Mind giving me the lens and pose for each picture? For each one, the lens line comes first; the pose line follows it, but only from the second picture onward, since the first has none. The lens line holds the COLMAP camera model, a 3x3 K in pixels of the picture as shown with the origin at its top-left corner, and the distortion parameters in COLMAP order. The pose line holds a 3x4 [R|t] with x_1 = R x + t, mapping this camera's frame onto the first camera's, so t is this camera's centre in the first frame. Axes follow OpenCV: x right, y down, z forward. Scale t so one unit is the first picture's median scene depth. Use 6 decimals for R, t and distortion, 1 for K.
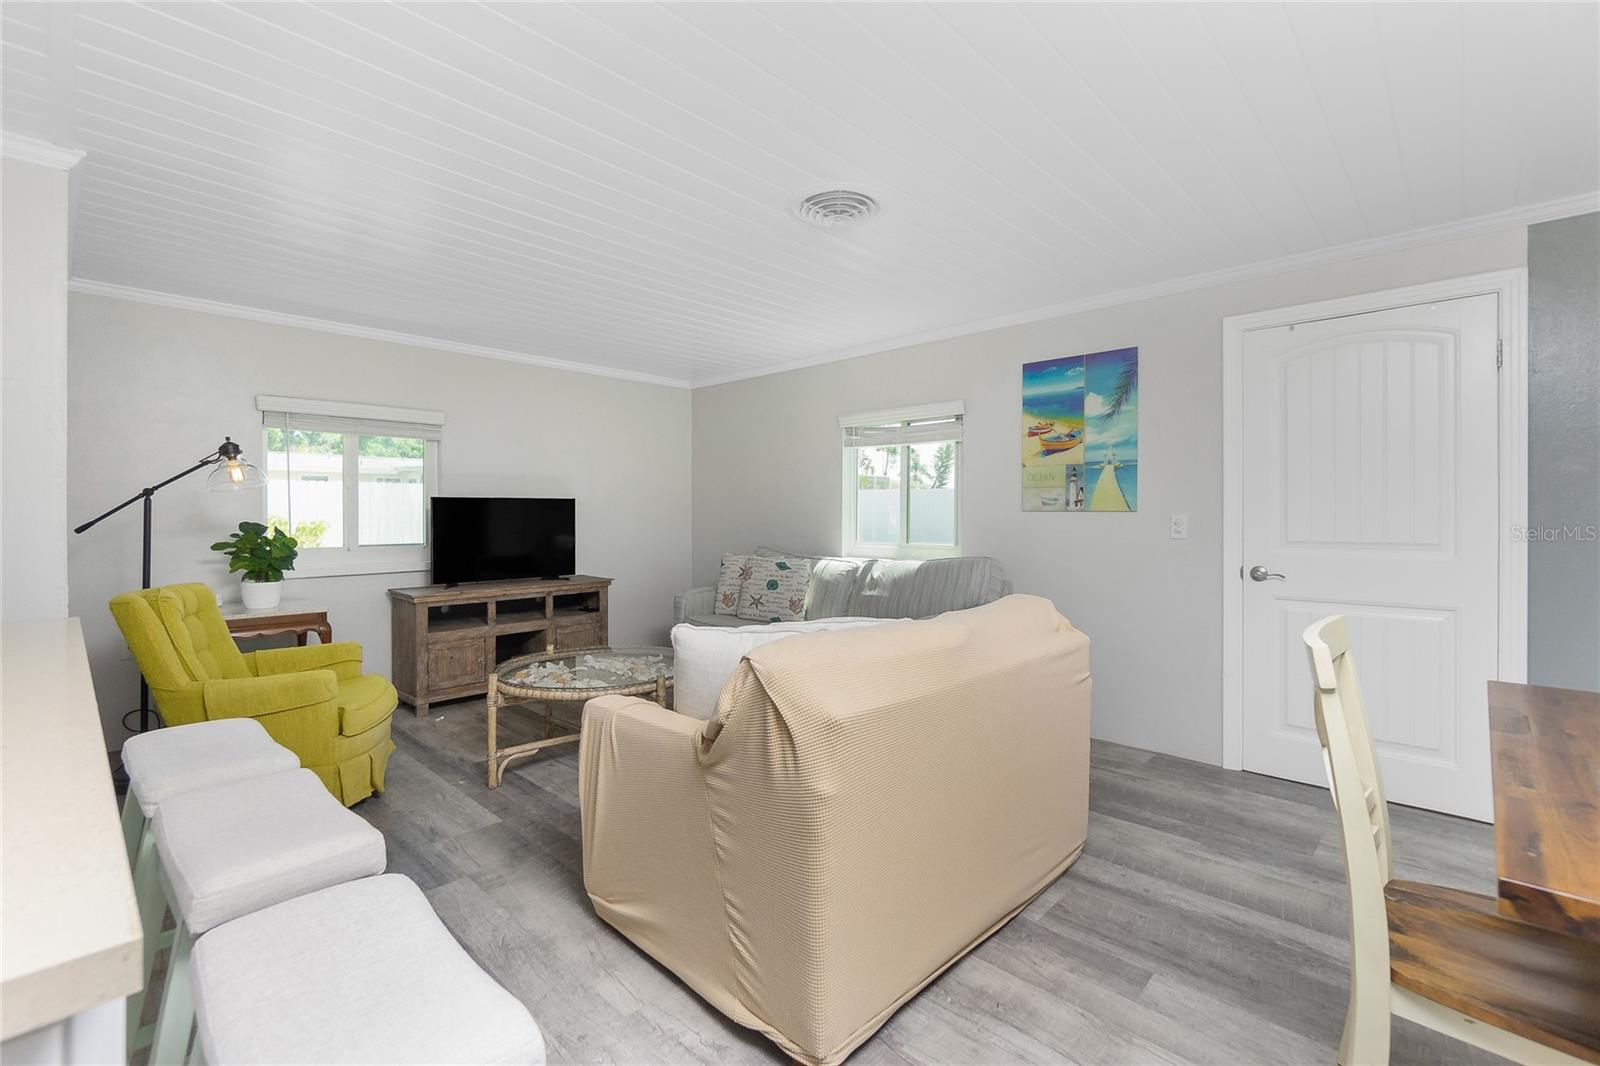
lens RADIAL K [[708.1, 0, 809.7], [0, 708.1, 530.1], [0, 0, 1]] dist [0.012906, 0.000958]
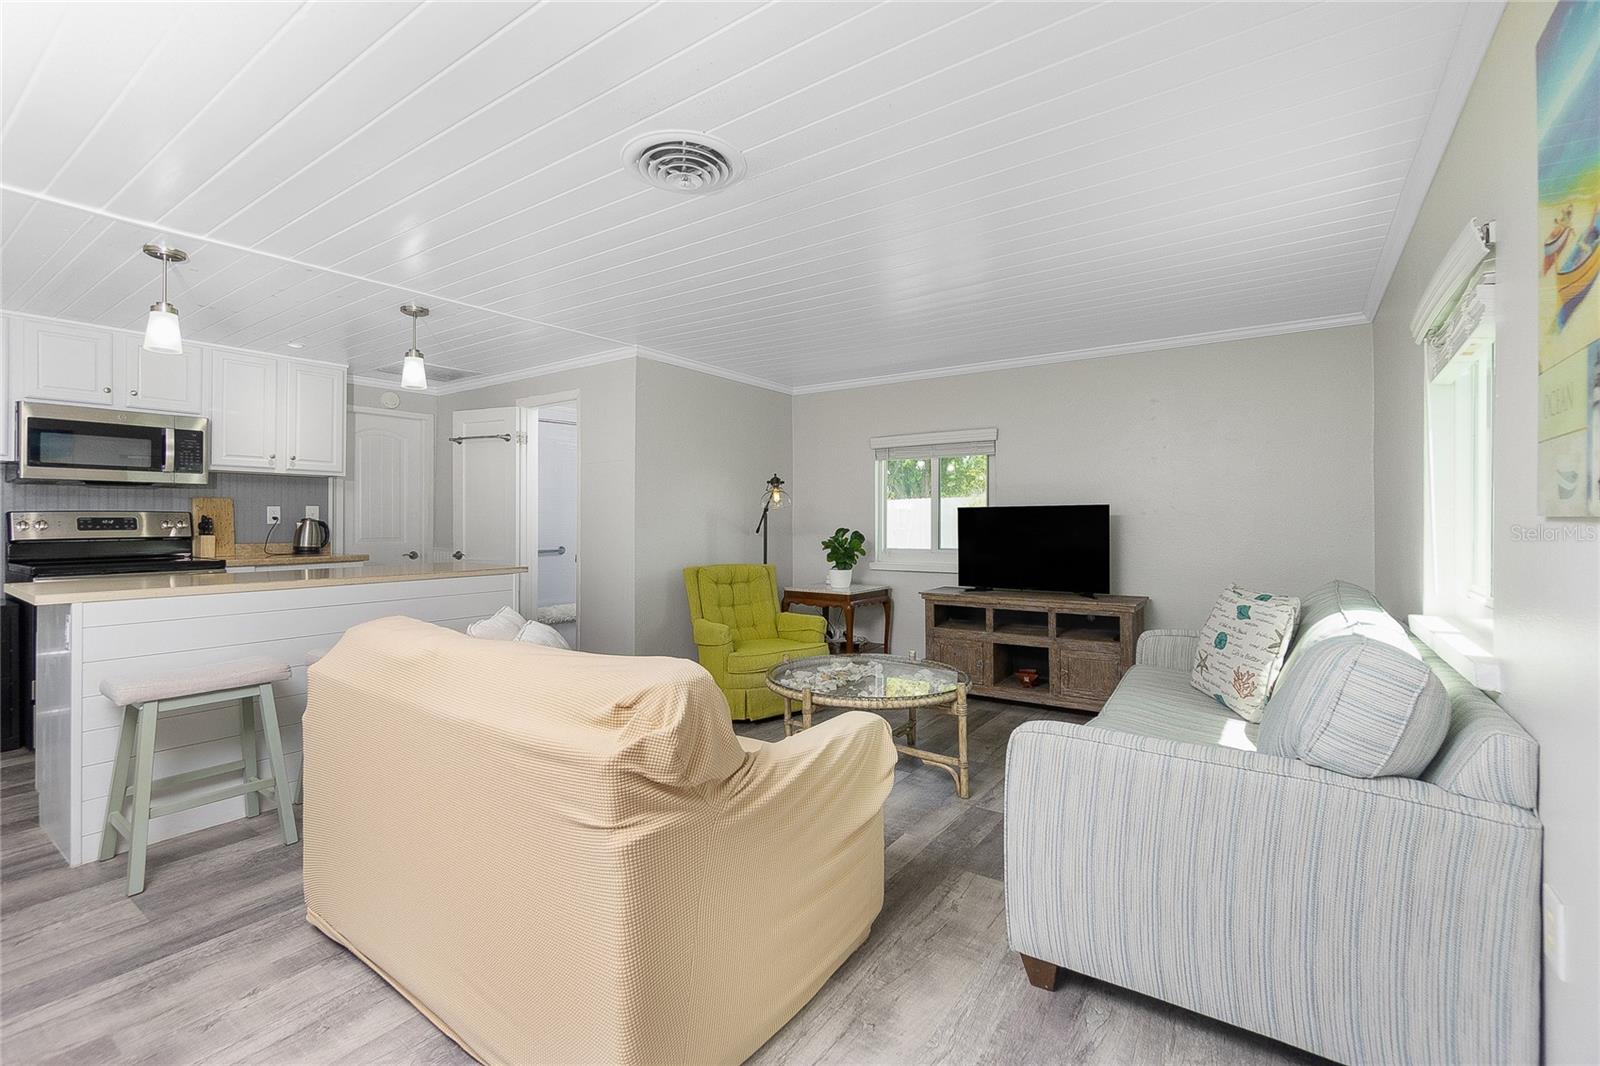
lens RADIAL K [[708.1, 0, 802.3], [0, 708.1, 523.4], [0, 0, 1]] dist [0.012906, 0.000958]
pose [[0.139548, 0.002932, -0.990211, 0.524544], [-0.020820, 0.999783, 0.000026, -0.015966], [0.989996, 0.020613, 0.139579, 0.589386]]
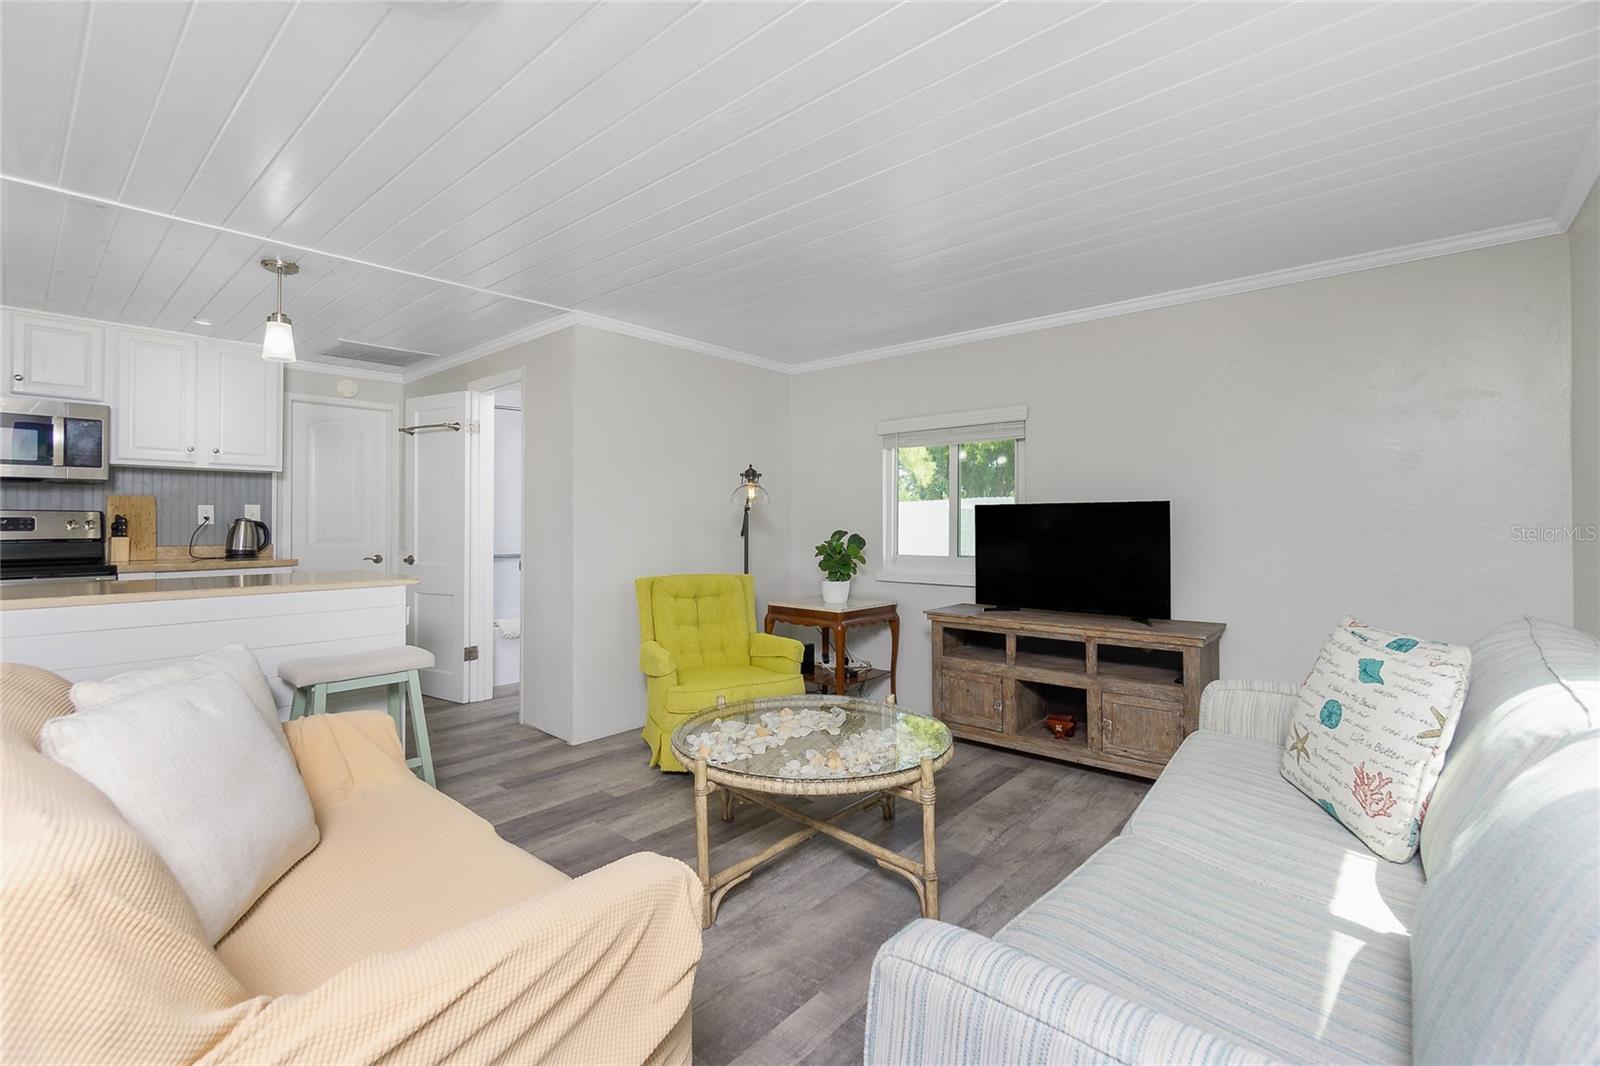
lens RADIAL K [[708.1, 0, 799.9], [0, 708.1, 523.6], [0, 0, 1]] dist [0.012906, 0.000958]
pose [[0.031929, 0.002912, -0.999486, 0.338191], [-0.022196, 0.999751, 0.002204, -0.020012], [0.999244, 0.022114, 0.031986, 0.737451]]
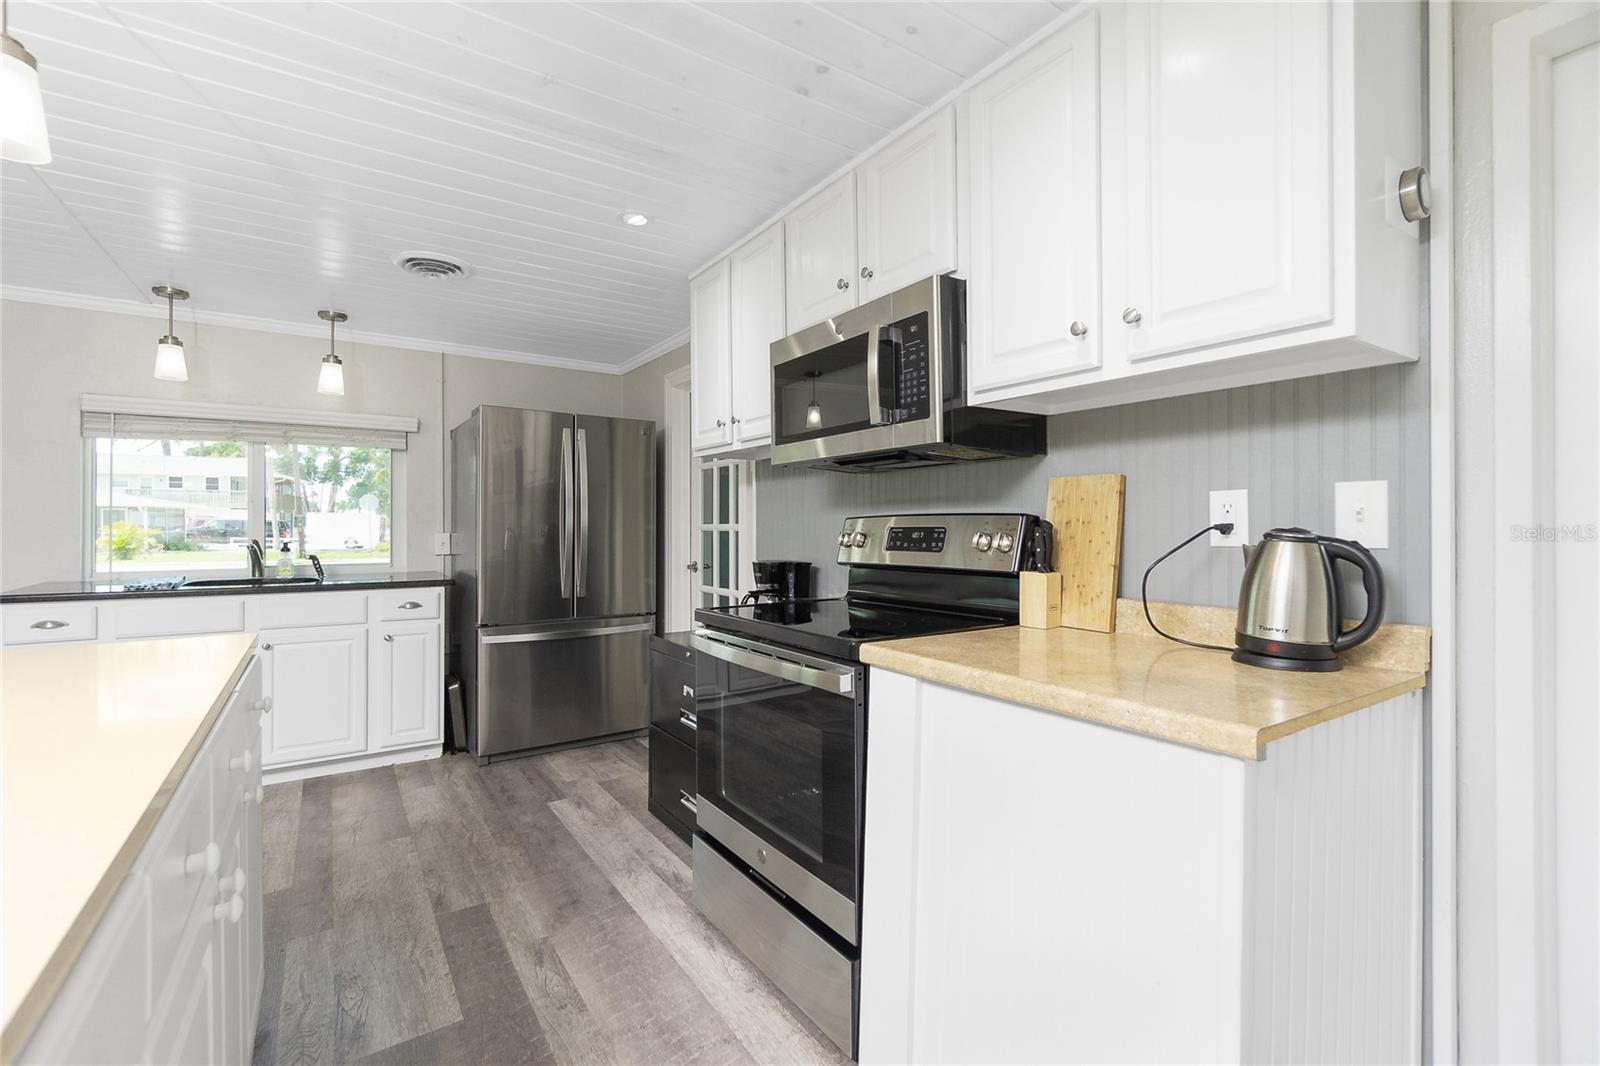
lens RADIAL K [[708.1, 0, 827.6], [0, 708.1, 524.3], [0, 0, 1]] dist [0.012906, 0.000958]
pose [[-0.972193, 0.003052, 0.234163, -0.616871], [0.007431, 0.999814, 0.017820, -0.015624], [-0.234065, 0.019064, -0.972034, 0.295498]]
